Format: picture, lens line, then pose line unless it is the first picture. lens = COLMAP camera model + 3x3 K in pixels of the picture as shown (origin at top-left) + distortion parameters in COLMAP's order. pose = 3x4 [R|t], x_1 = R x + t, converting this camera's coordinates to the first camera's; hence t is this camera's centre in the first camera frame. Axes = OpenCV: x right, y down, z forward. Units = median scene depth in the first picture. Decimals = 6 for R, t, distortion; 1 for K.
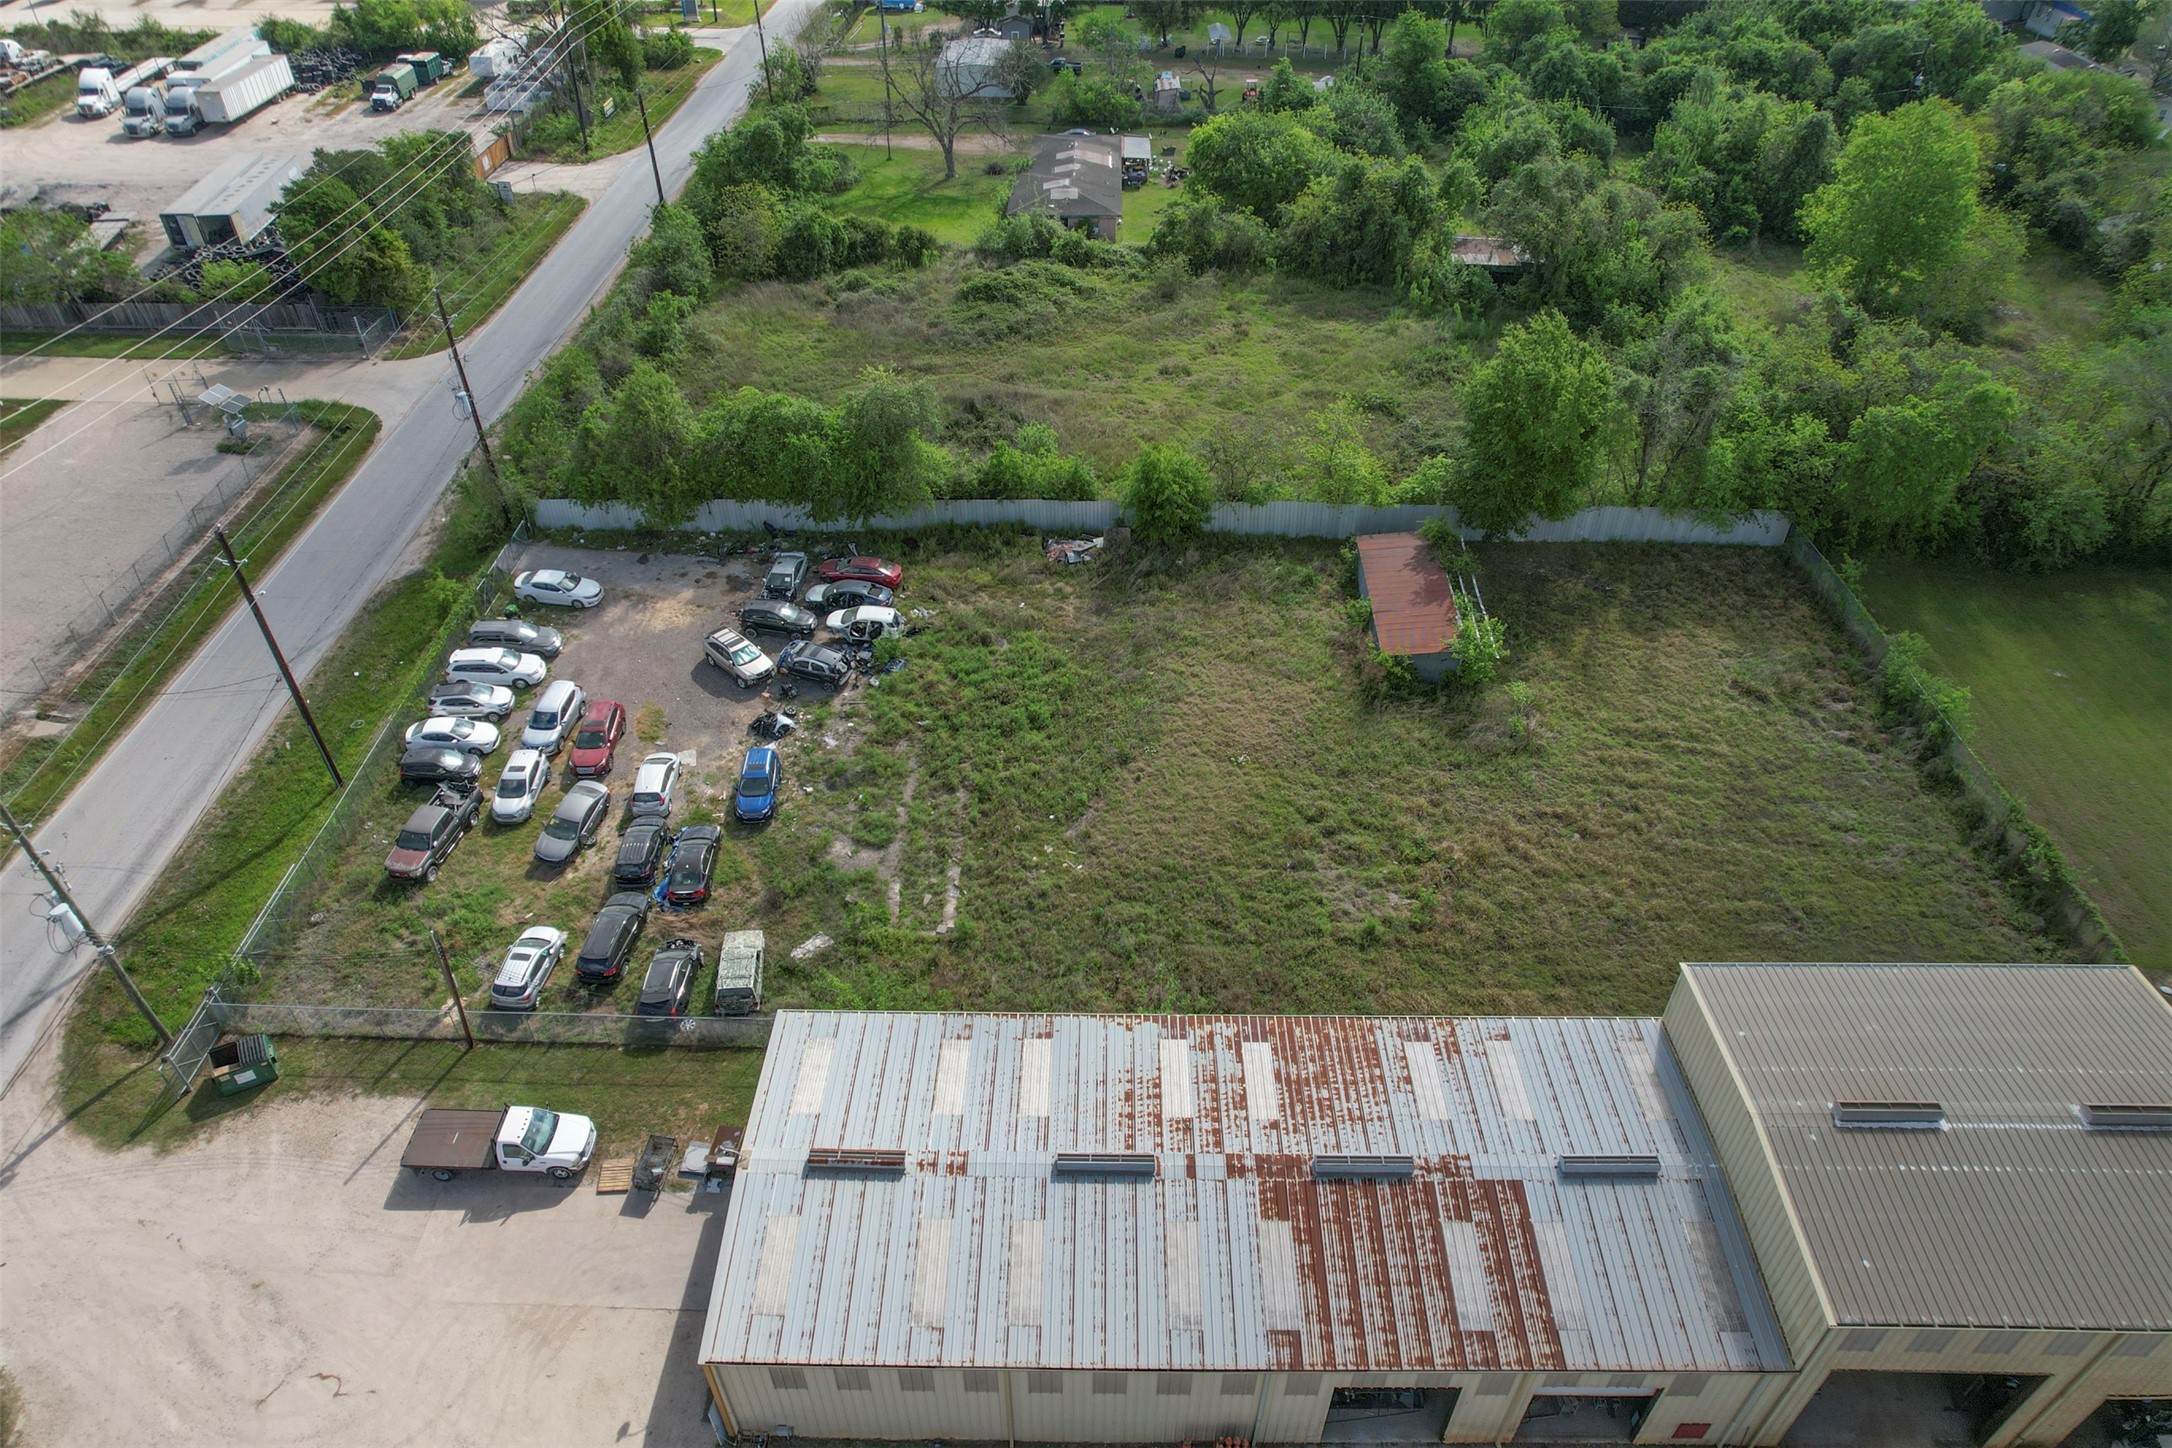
lens RADIAL K [[1388.3, 0, 1090.2], [0, 1388.3, 718.6], [0, 0, 1]] dist [-0.082777, 0.078861]
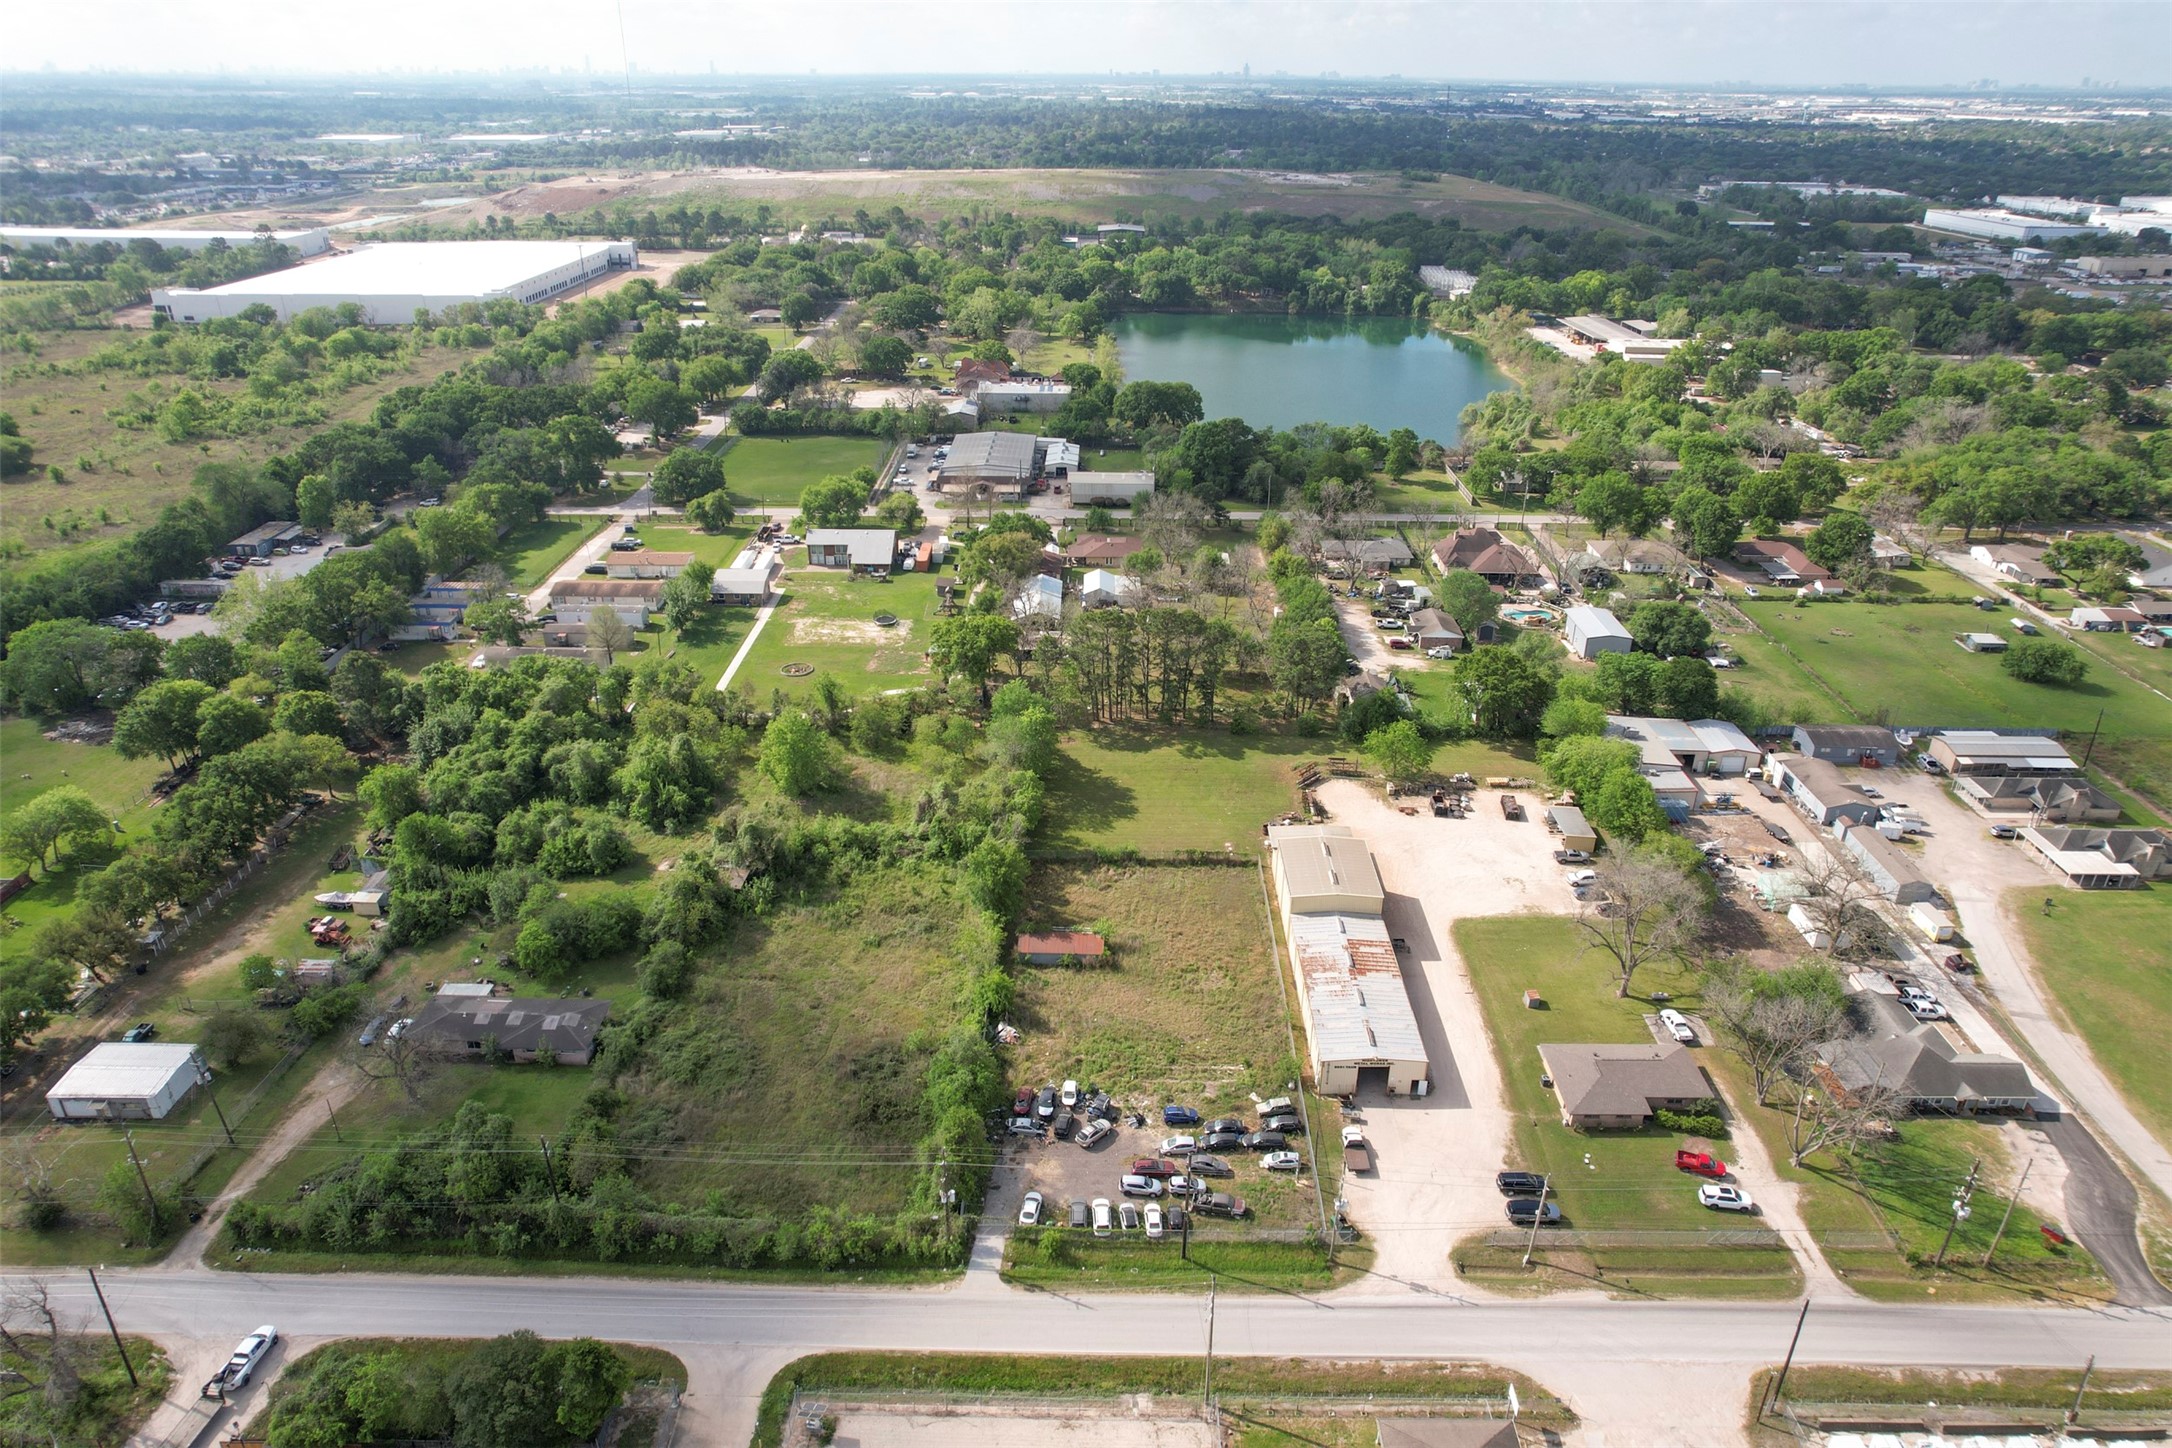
lens RADIAL K [[1377.9, 0, 1086.0], [0, 1377.9, 724.0], [0, 0, 1]] dist [-0.057321, 0.040882]
pose [[0.002699, -0.437939, 0.899001, -2.623538], [0.626065, 0.701755, 0.339973, -1.696570], [-0.779766, 0.561915, 0.276073, 0.060685]]
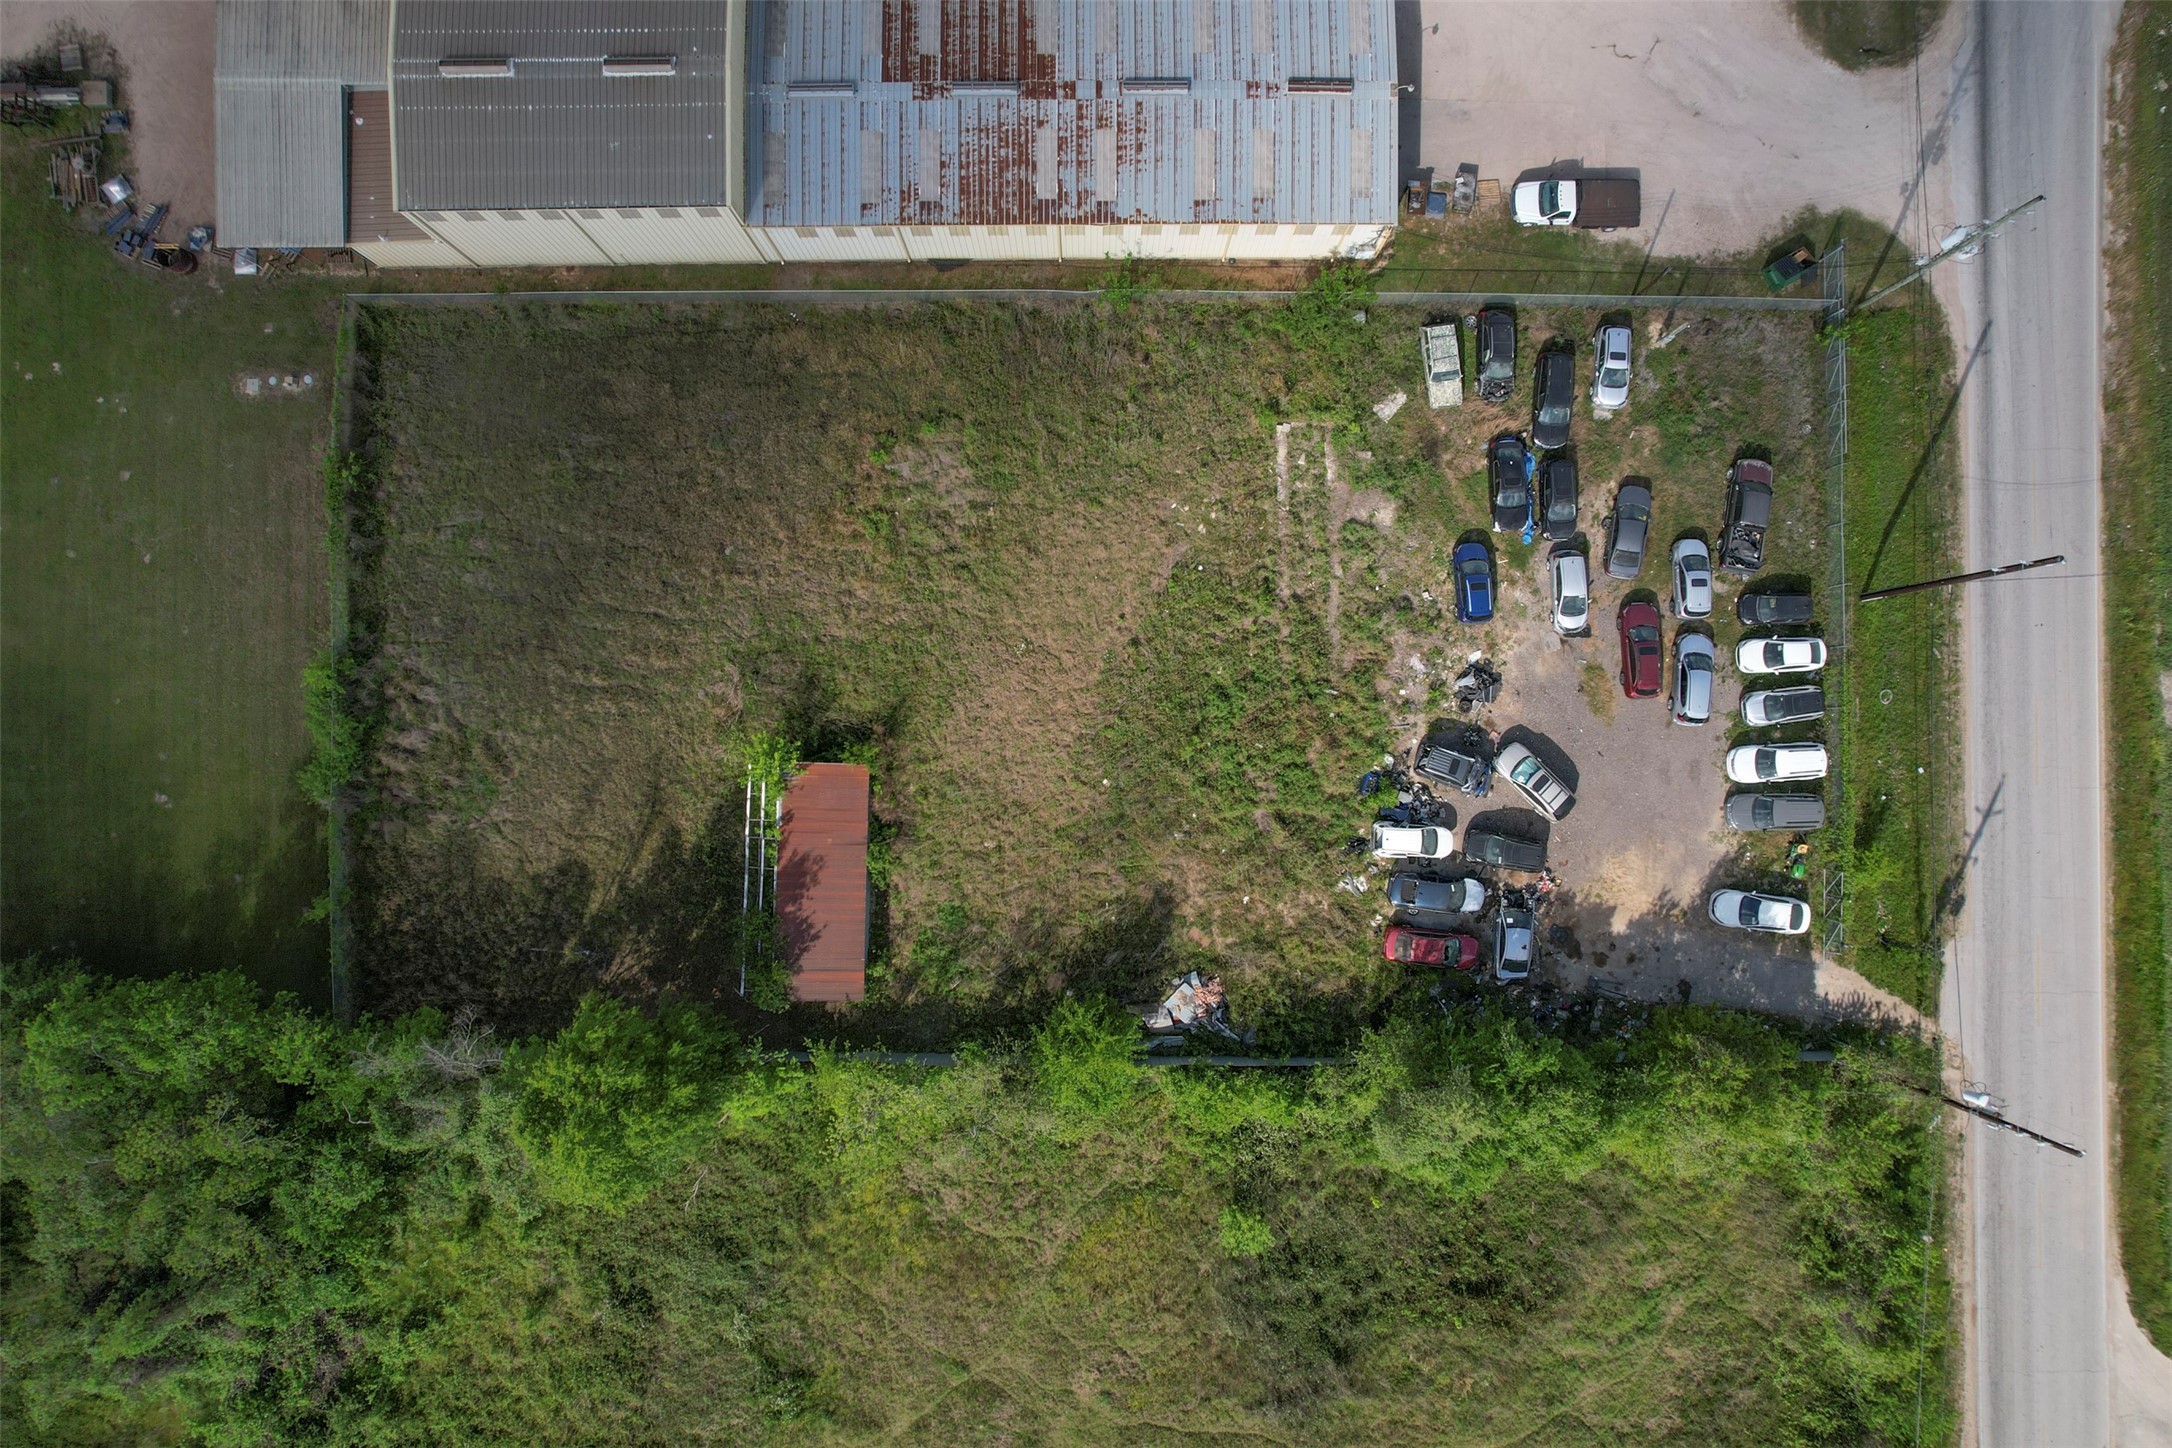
lens RADIAL K [[1388.3, 0, 1090.2], [0, 1388.3, 718.6], [0, 0, 1]] dist [-0.082777, 0.078861]
pose [[-0.999913, 0.012786, -0.003295, 0.078782], [-0.010464, -0.615161, 0.788332, -1.051067], [0.008053, 0.788298, 0.615241, 0.504682]]
